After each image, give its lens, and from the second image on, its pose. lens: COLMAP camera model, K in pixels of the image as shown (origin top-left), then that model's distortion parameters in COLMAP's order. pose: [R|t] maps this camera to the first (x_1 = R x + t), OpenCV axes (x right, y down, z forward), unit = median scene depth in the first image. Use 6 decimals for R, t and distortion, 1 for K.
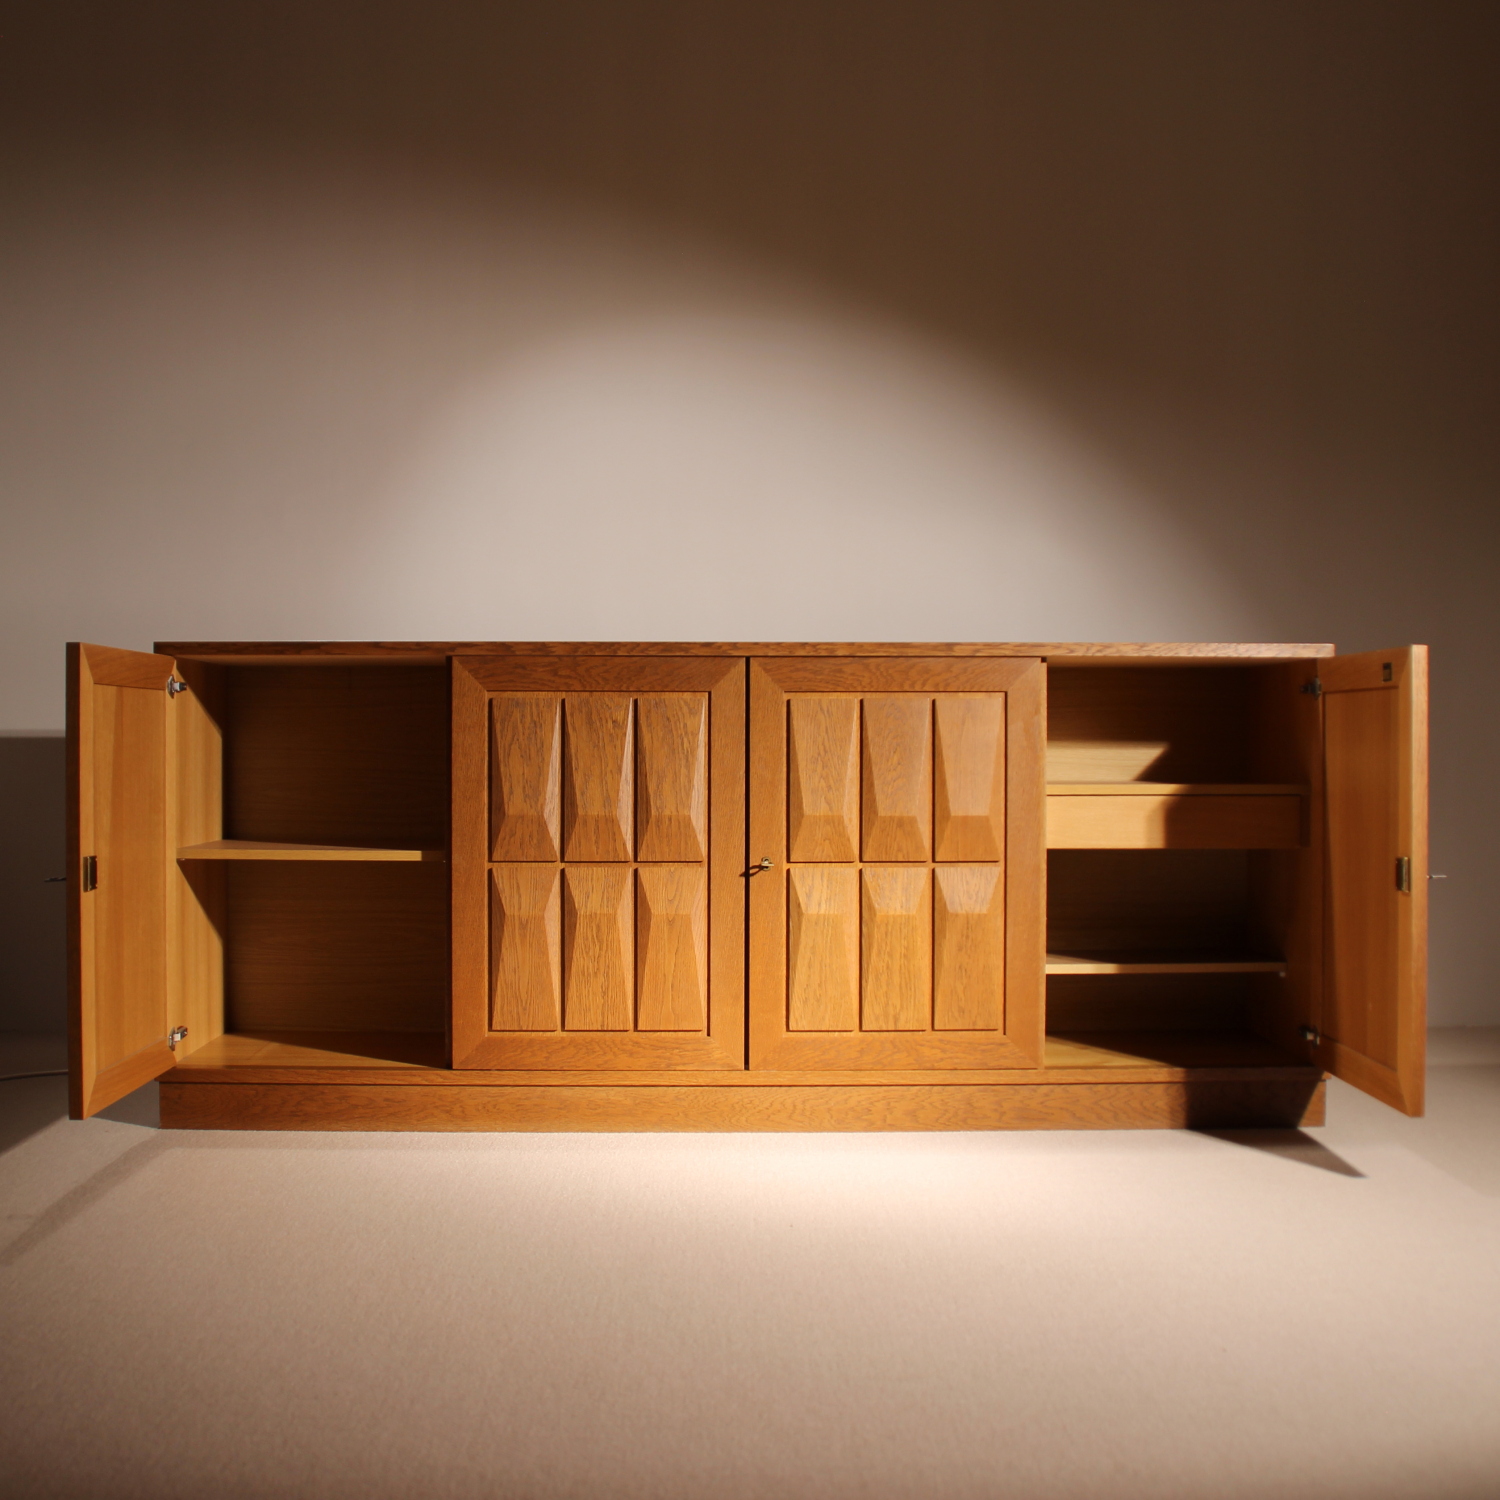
lens RADIAL K [[913.7, 0, 750.0], [0, 913.7, 750.0], [0, 0, 1]] dist [-0.026429, -0.000695]
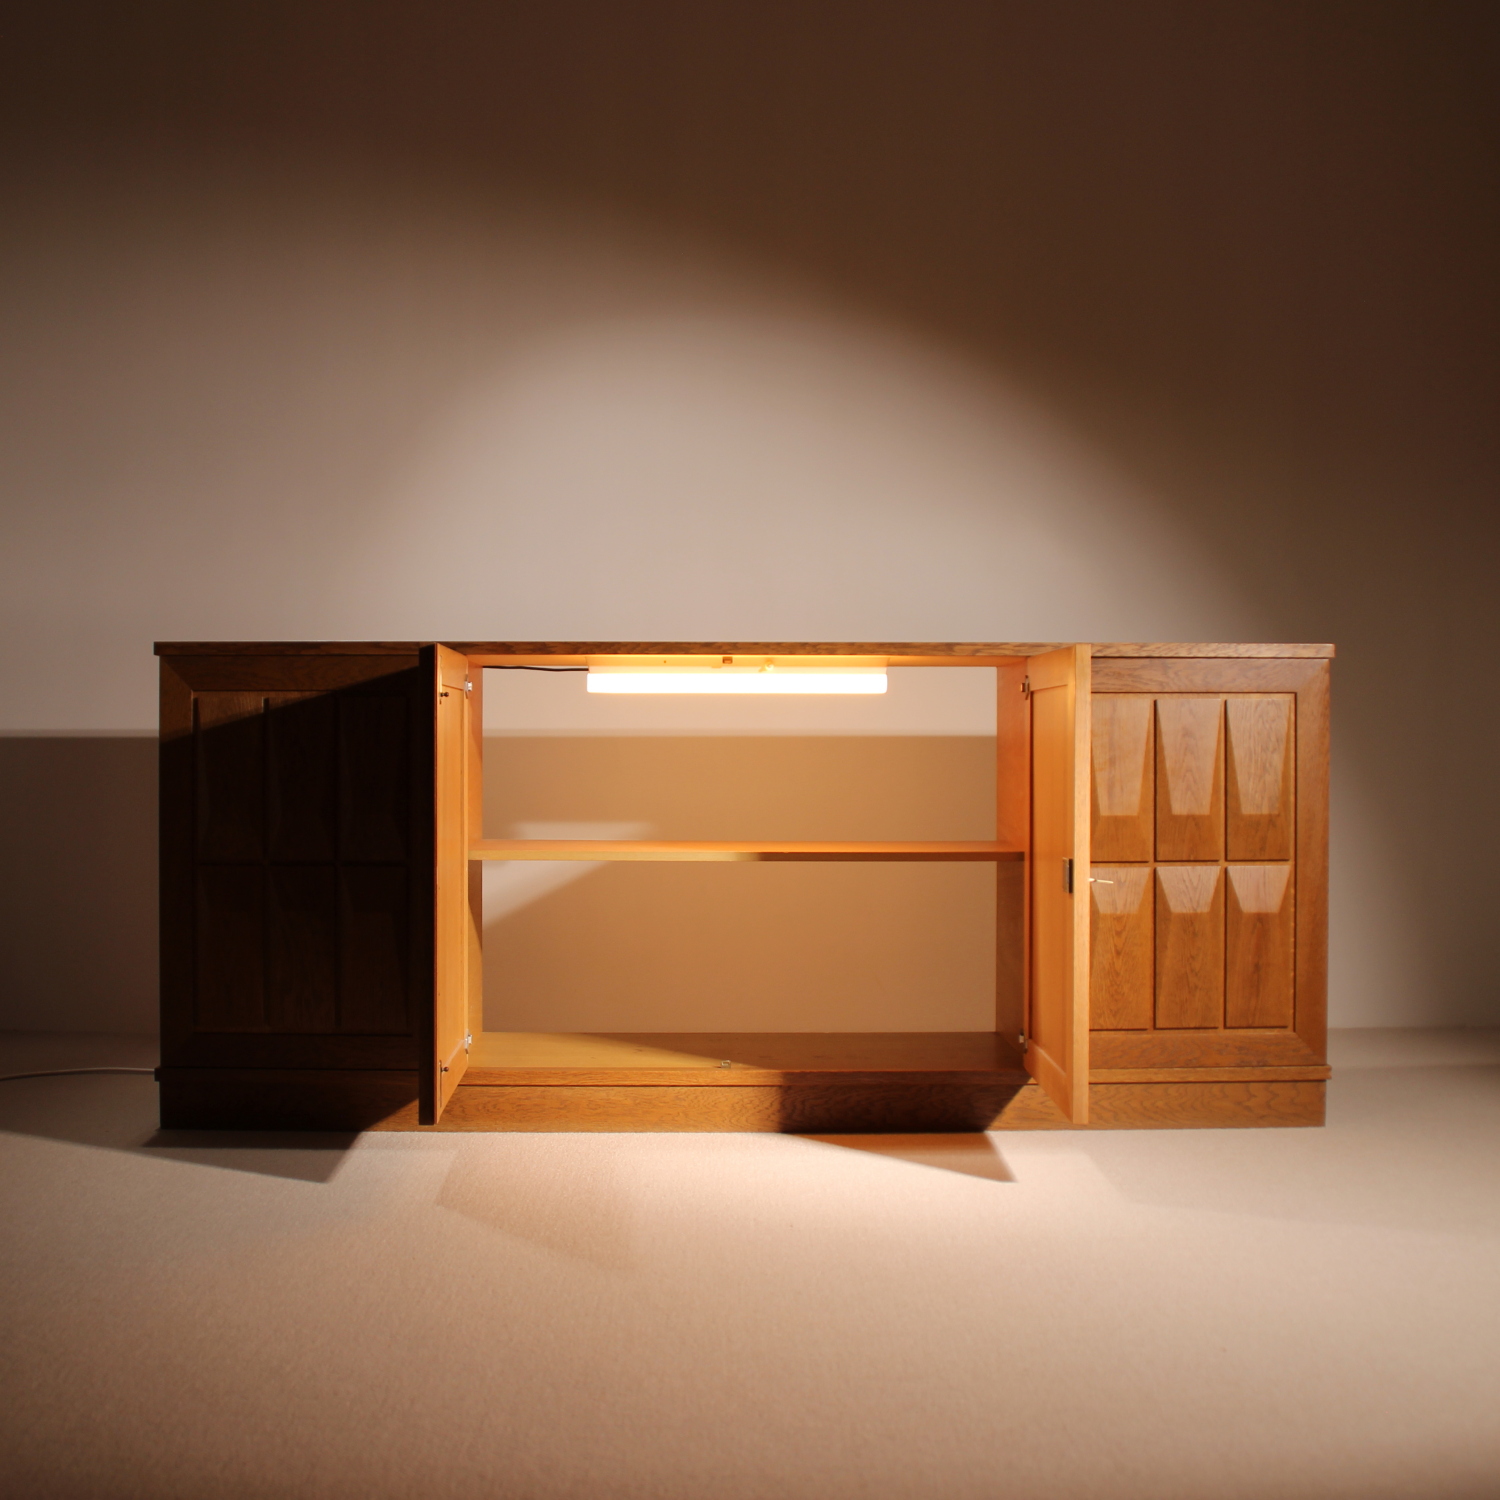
lens RADIAL K [[913.7, 0, 750.0], [0, 913.7, 750.0], [0, 0, 1]] dist [-0.026429, -0.000695]
pose [[1.000000, 0.000616, 0.000479, -0.268260], [-0.000616, 1.000000, 0.000248, -0.000207], [-0.000479, -0.000249, 1.000000, -0.002107]]
